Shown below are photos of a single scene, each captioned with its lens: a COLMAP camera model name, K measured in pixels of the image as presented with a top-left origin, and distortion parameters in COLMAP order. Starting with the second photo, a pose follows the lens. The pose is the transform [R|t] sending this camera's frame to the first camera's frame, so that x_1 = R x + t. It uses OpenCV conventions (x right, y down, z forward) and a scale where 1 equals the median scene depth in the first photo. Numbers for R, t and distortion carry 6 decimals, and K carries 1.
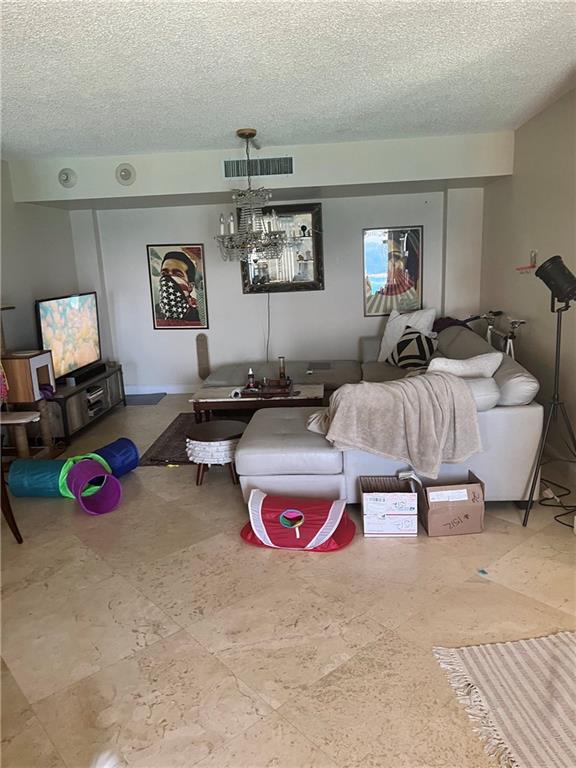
lens RADIAL K [[572.5, 0, 289.9], [0, 572.5, 384.5], [0, 0, 1]] dist [0.034255, -0.021043]
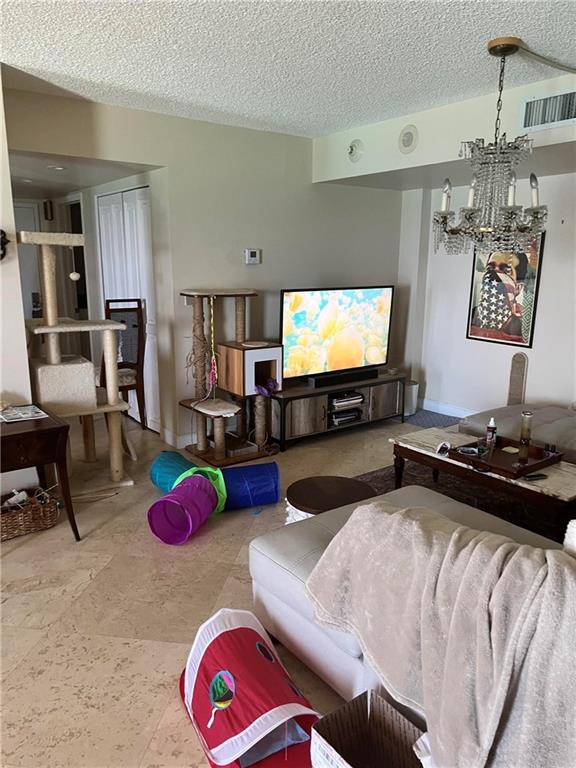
lens RADIAL K [[572.5, 0, 286.9], [0, 572.5, 386.1], [0, 0, 1]] dist [0.034255, -0.021043]
pose [[0.659277, 0.209301, -0.722182, 0.191423], [-0.193892, 0.975316, 0.105661, -0.068489], [0.726471, 0.070365, 0.683586, 0.286113]]
